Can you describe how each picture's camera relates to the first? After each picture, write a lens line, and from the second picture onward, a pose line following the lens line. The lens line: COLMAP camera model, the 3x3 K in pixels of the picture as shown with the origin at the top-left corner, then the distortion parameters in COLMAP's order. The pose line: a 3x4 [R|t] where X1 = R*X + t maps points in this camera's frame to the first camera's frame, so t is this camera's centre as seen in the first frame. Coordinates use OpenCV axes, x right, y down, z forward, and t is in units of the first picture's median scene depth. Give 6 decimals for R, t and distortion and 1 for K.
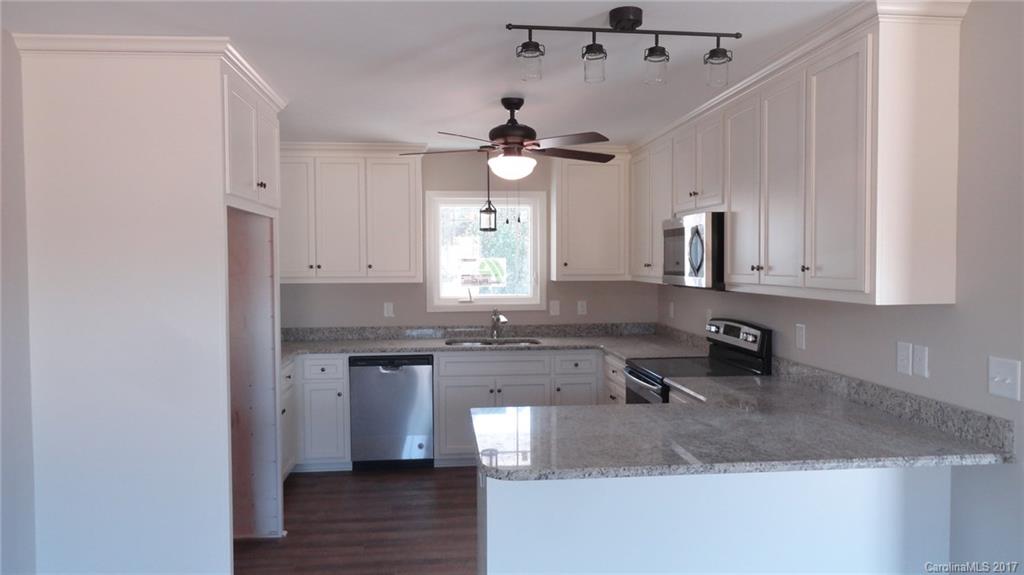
lens RADIAL K [[705.6, 0, 512.0], [0, 705.6, 287.5], [0, 0, 1]] dist [-0.000724, 0.006435]
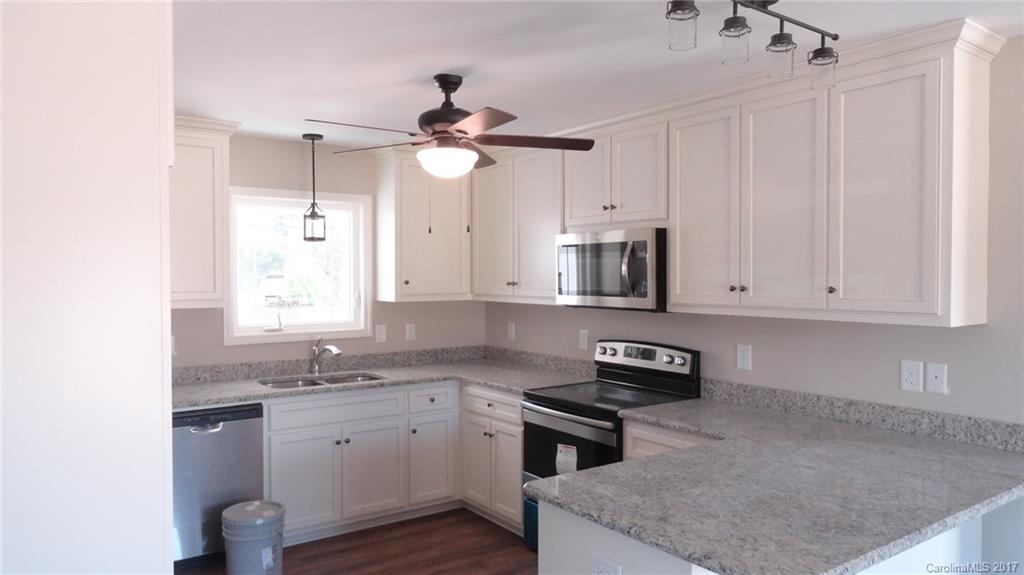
lens RADIAL K [[705.6, 0, 512.0], [0, 705.6, 287.5], [0, 0, 1]] dist [-0.000724, 0.006435]
pose [[0.867742, -0.005864, 0.496980, -0.259742], [0.015324, 0.999771, -0.014958, -0.012980], [-0.496779, 0.020595, 0.867633, 0.216965]]
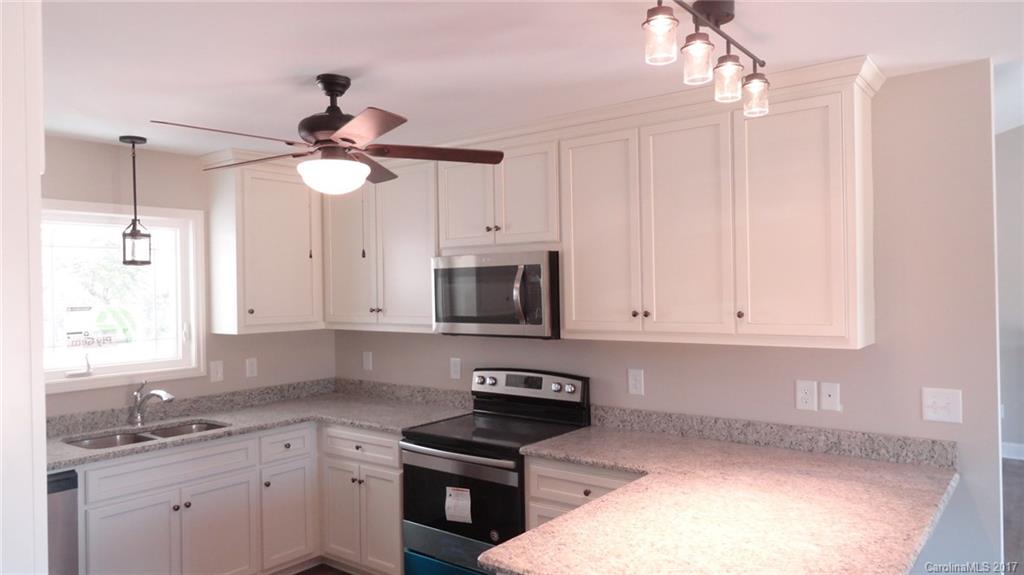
lens RADIAL K [[705.6, 0, 512.0], [0, 705.6, 287.5], [0, 0, 1]] dist [-0.000724, 0.006435]
pose [[0.693465, -0.007123, 0.720455, -0.292712], [0.039878, 0.998798, -0.028509, -0.028312], [-0.719385, 0.048500, 0.692916, 0.317362]]
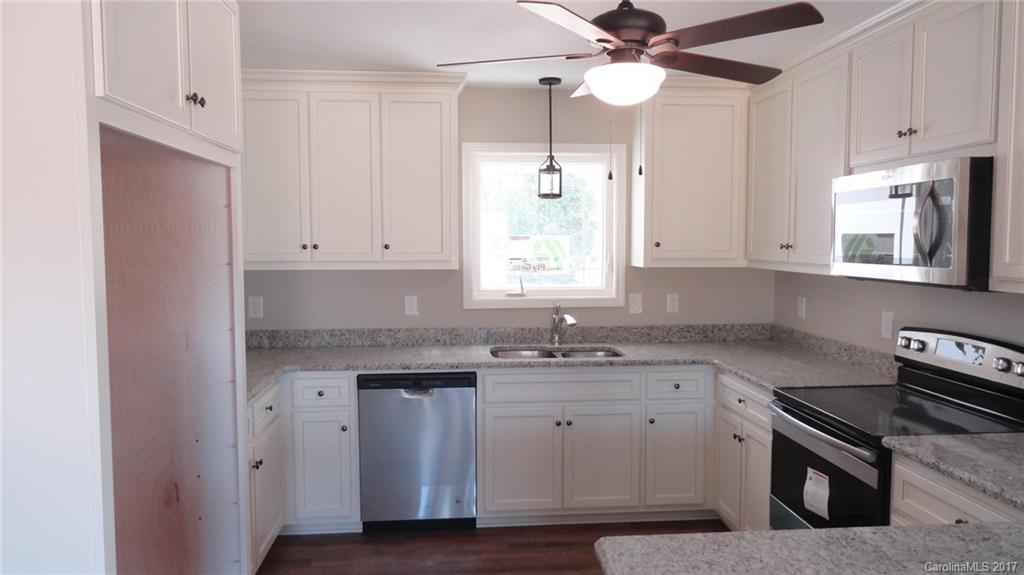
lens RADIAL K [[705.6, 0, 512.0], [0, 705.6, 287.5], [0, 0, 1]] dist [-0.000724, 0.006435]
pose [[0.999873, 0.004025, -0.015422, -0.066927], [-0.003559, 0.999540, 0.030111, -0.011106], [0.015536, -0.030052, 0.999428, 0.304122]]
